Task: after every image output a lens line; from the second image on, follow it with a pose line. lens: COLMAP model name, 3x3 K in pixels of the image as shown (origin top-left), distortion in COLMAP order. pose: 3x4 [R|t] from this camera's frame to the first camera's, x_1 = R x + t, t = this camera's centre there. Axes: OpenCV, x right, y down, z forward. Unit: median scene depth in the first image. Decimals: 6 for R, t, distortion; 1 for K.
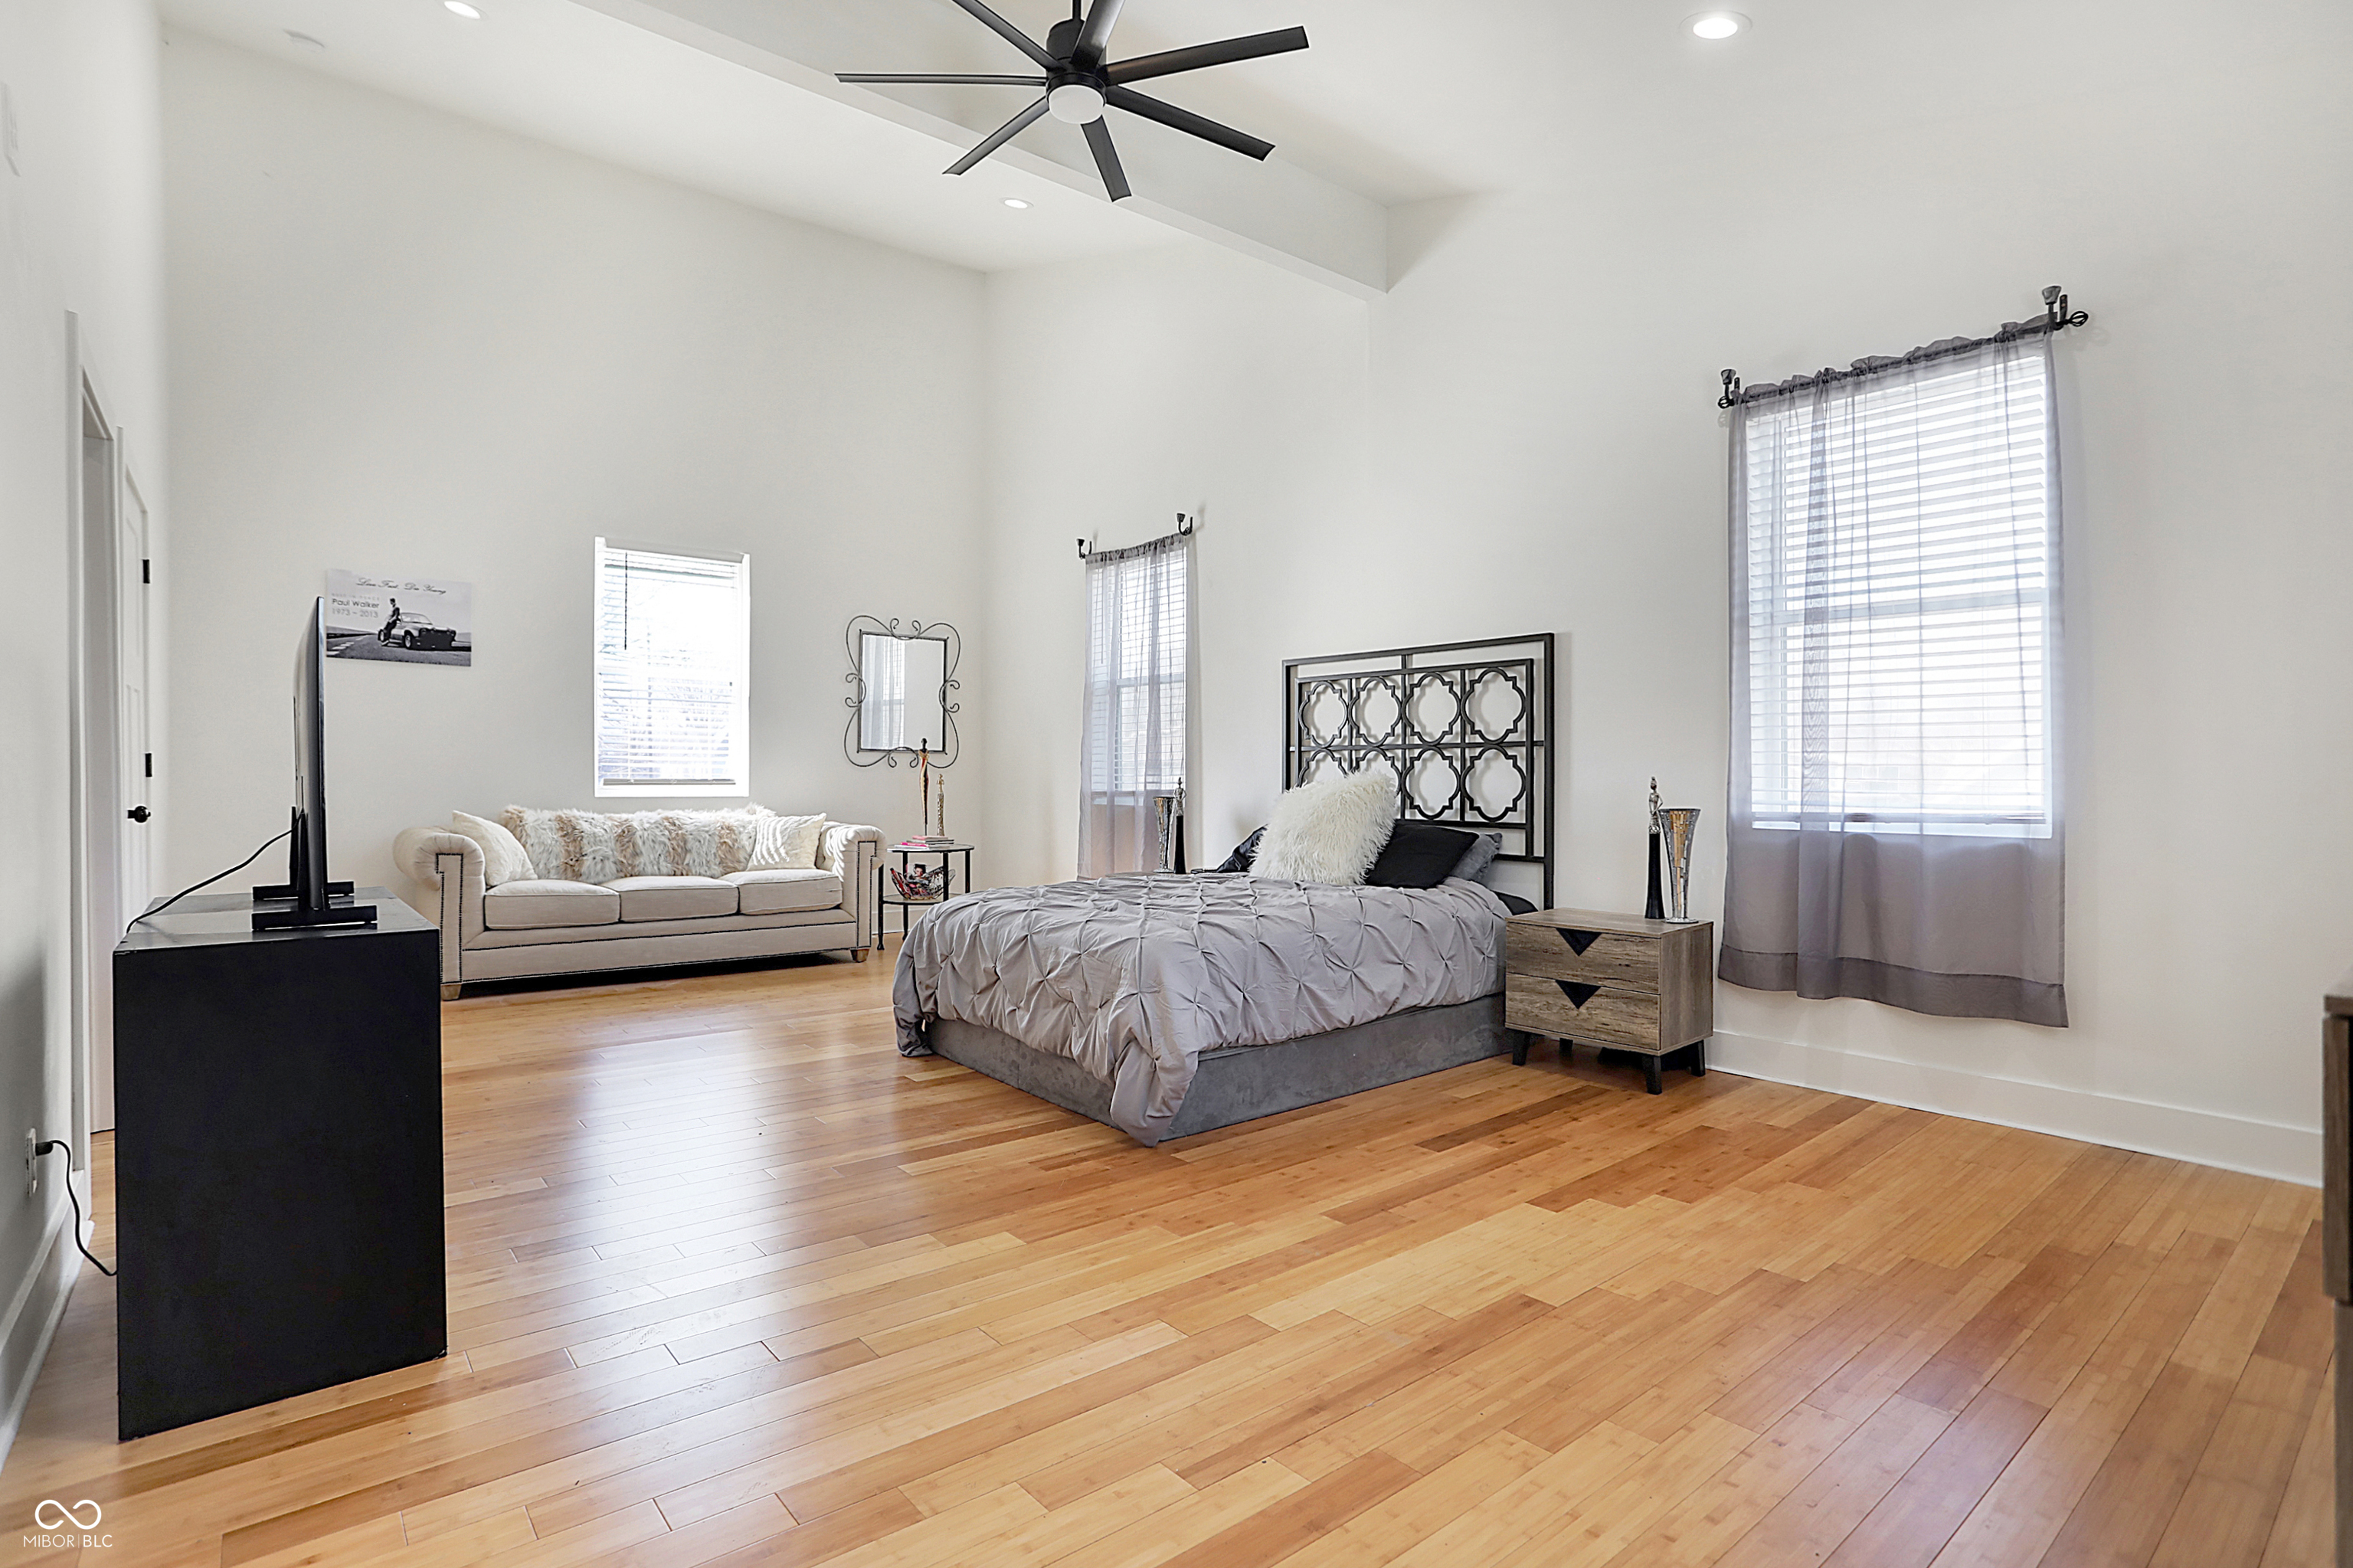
lens RADIAL K [[1184.0, 0, 1176.5], [0, 1184.0, 784.0], [0, 0, 1]] dist [-0.088742, 0.047161]
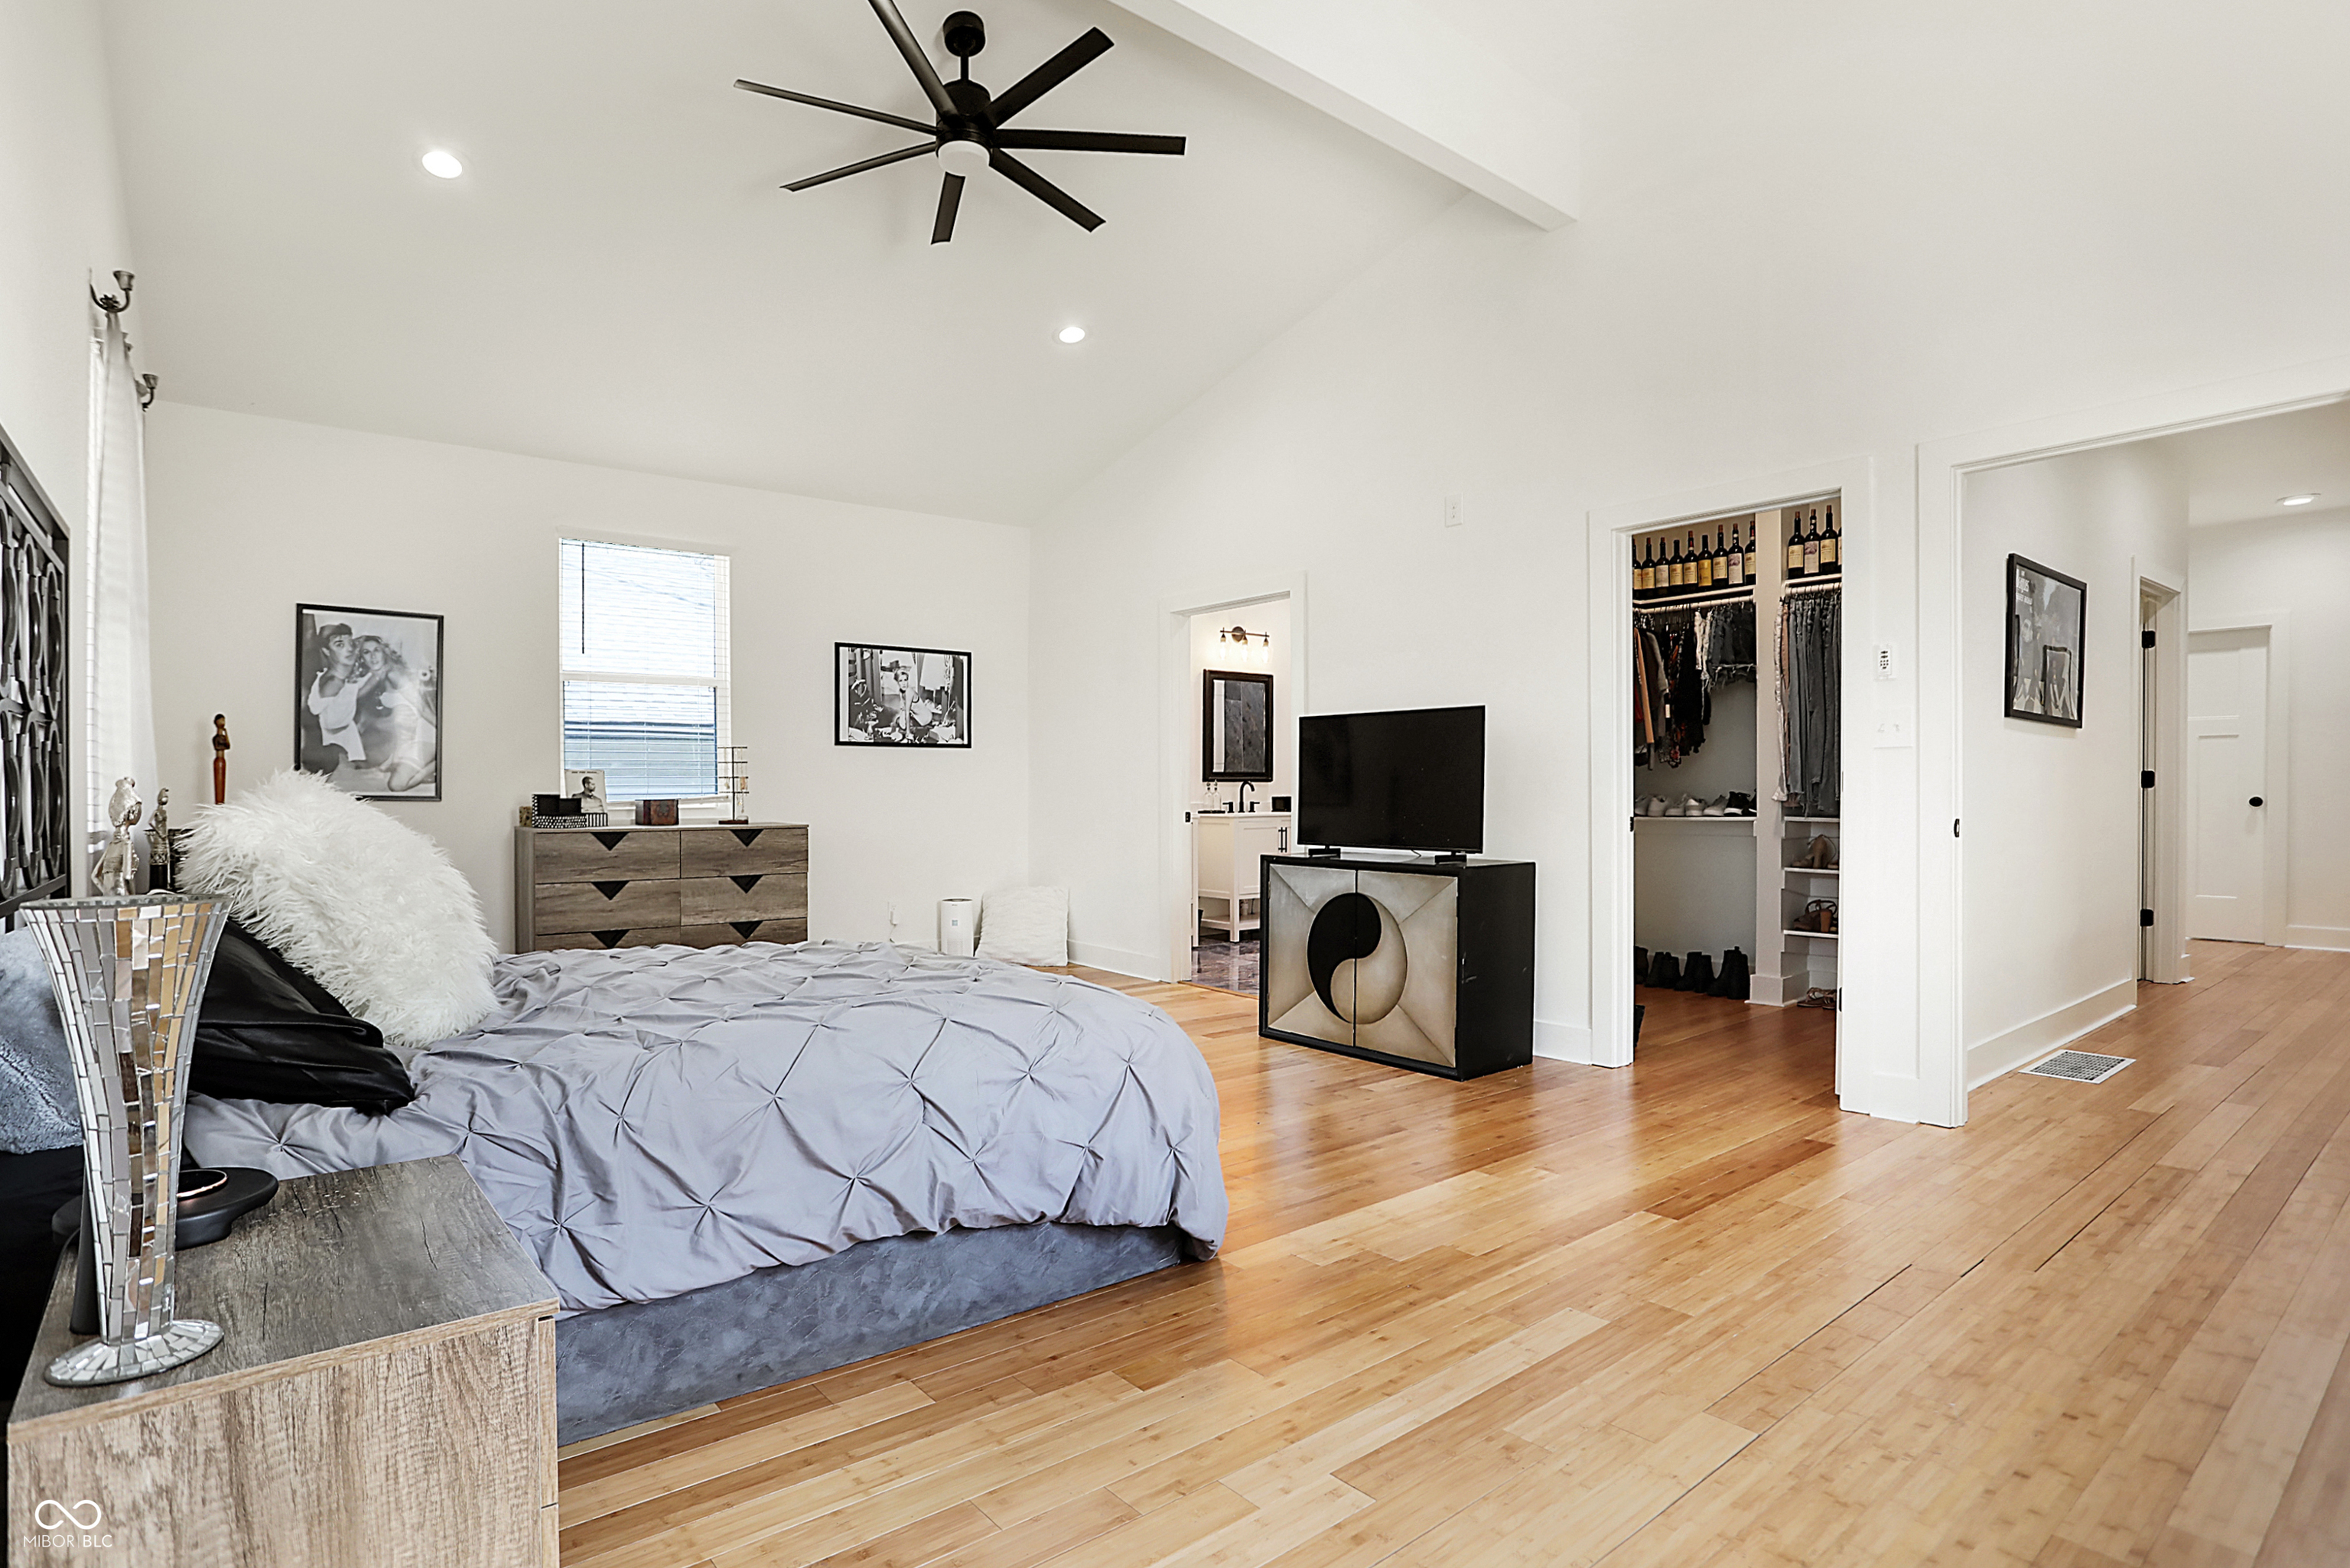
lens RADIAL K [[1182.4, 0, 1175.0], [0, 1182.4, 784.0], [0, 0, 1]] dist [-0.088742, 0.047161]
pose [[-0.999999, -0.000960, -0.000461, -0.200703], [-0.000959, 0.999999, -0.001060, -0.007115], [0.000462, -0.001060, -0.999999, 1.474824]]
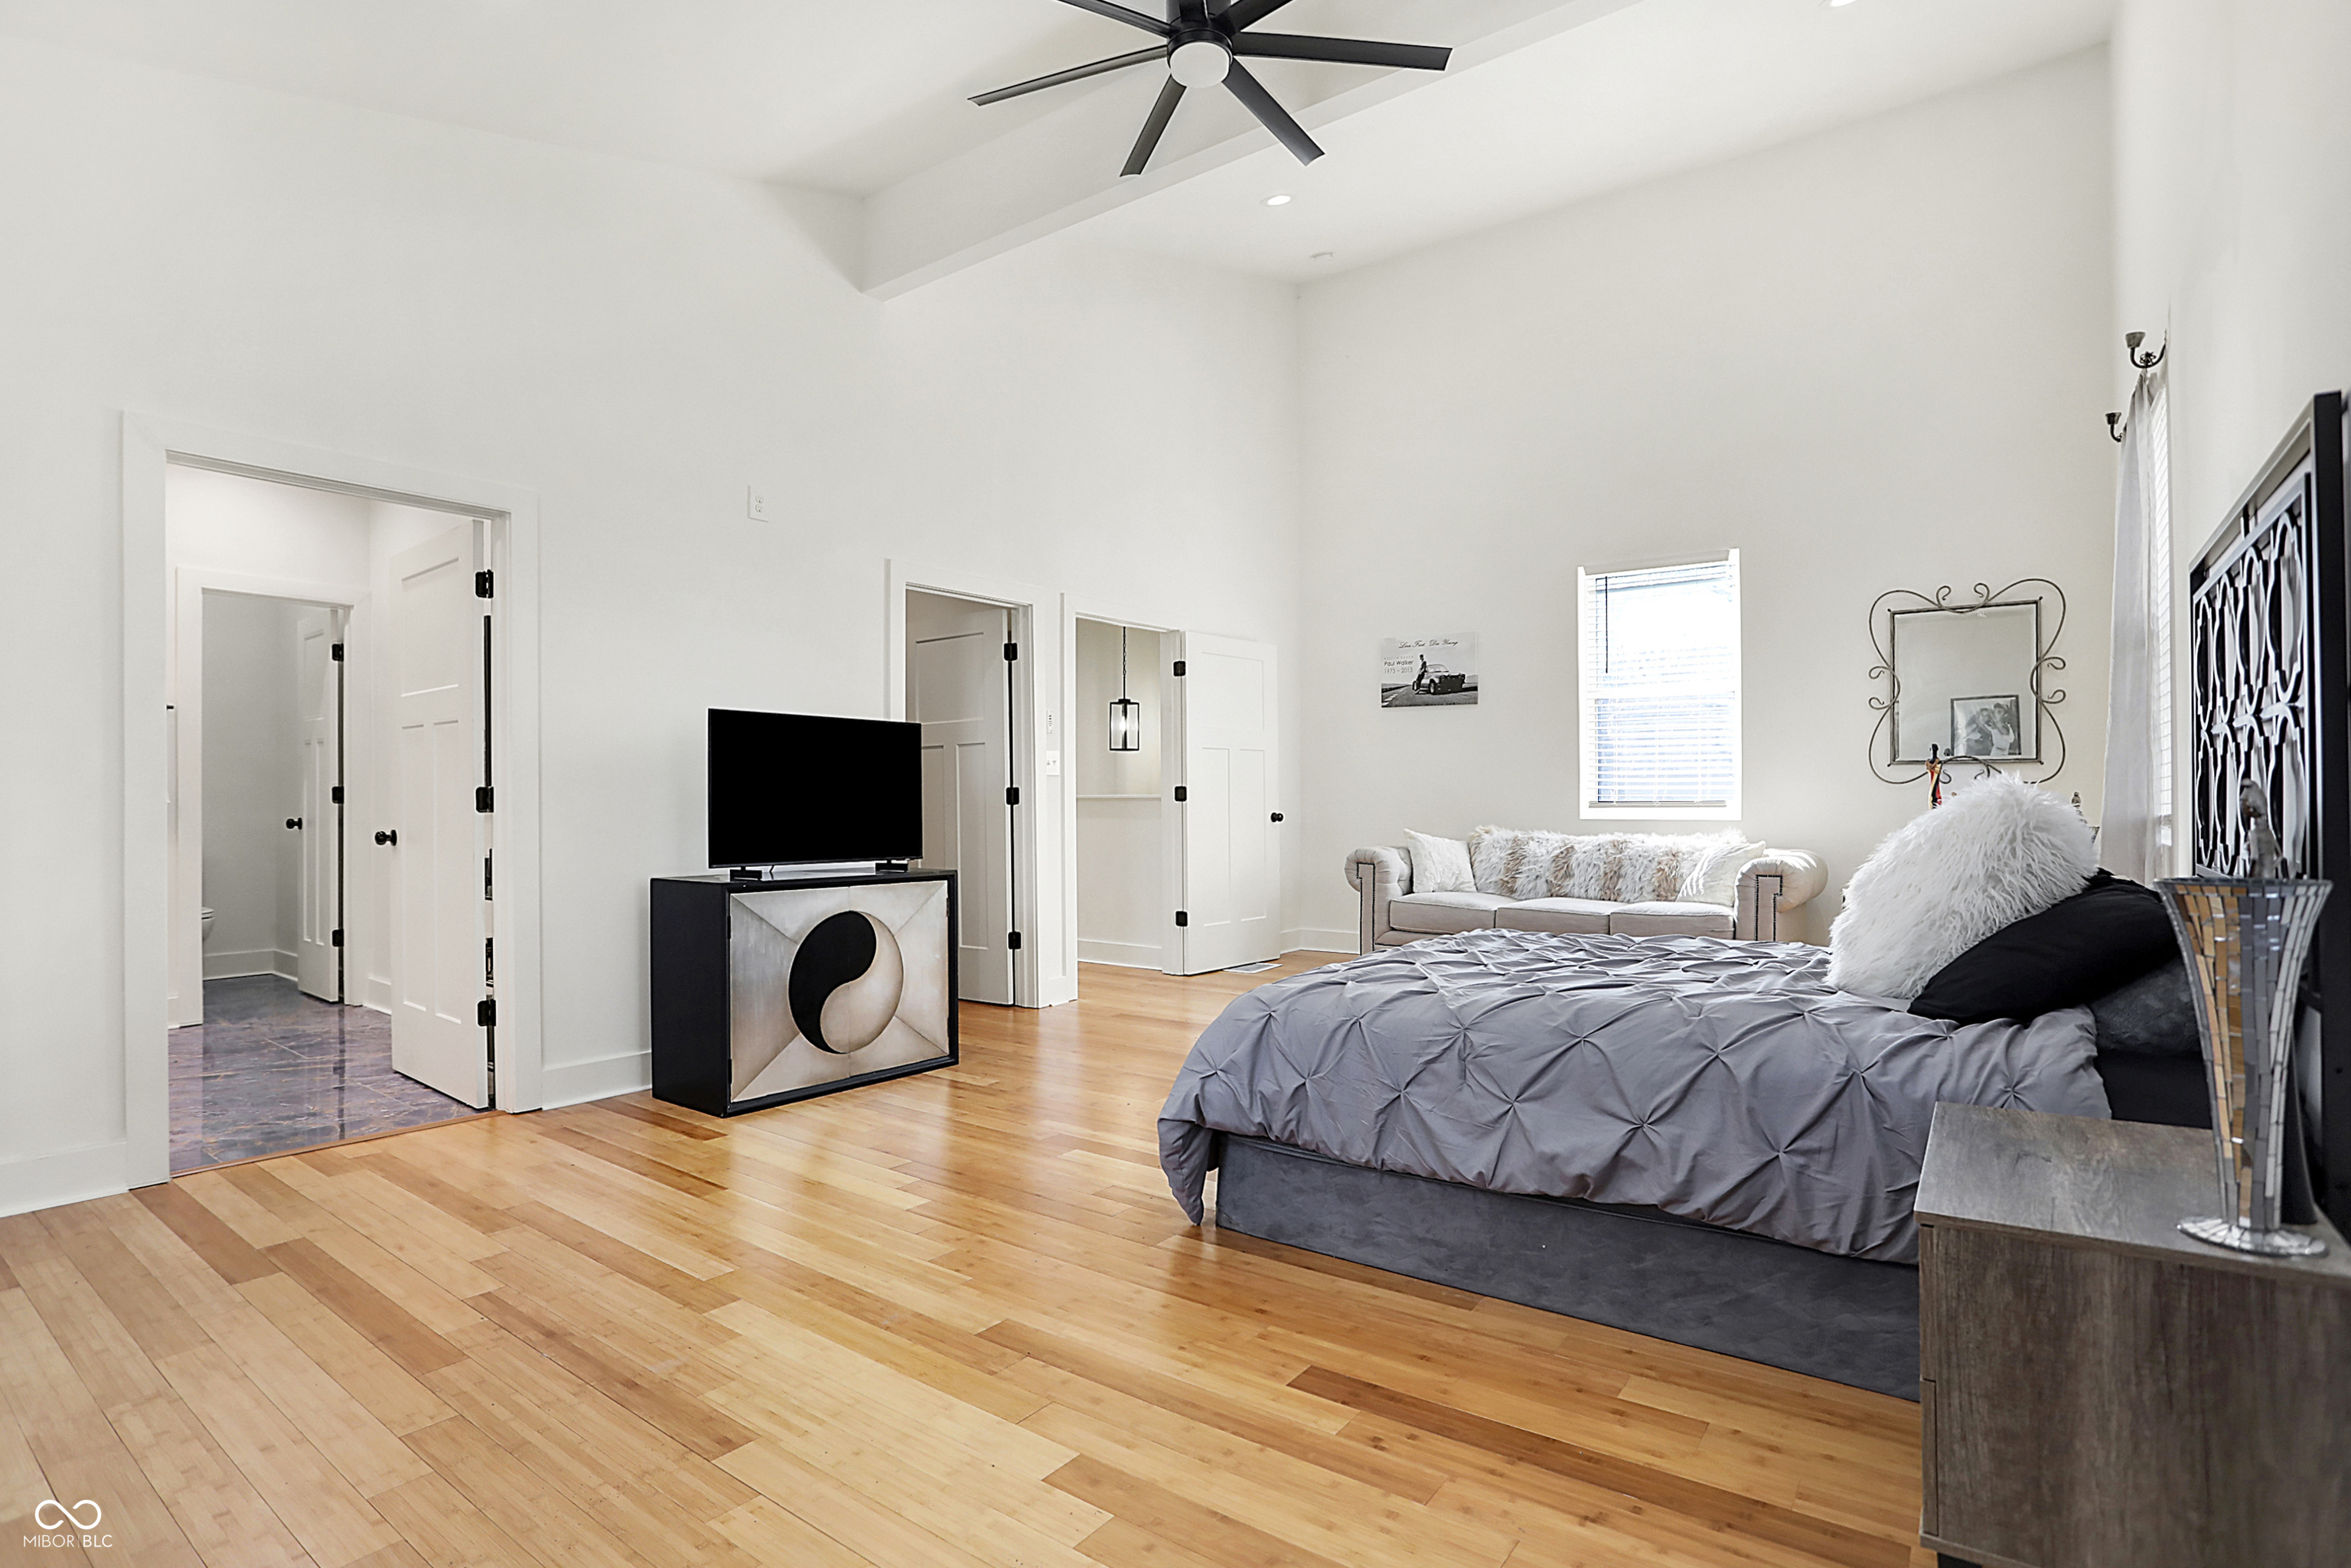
lens RADIAL K [[1159.6, 0, 1142.6], [0, 1159.6, 807.6], [0, 0, 1]] dist [-0.075625, 0.035818]
pose [[0.217786, 0.000584, -0.975996, 0.550829], [-0.001627, 0.999999, 0.000235, 0.001938], [0.975995, 0.001537, 0.217787, 0.538548]]
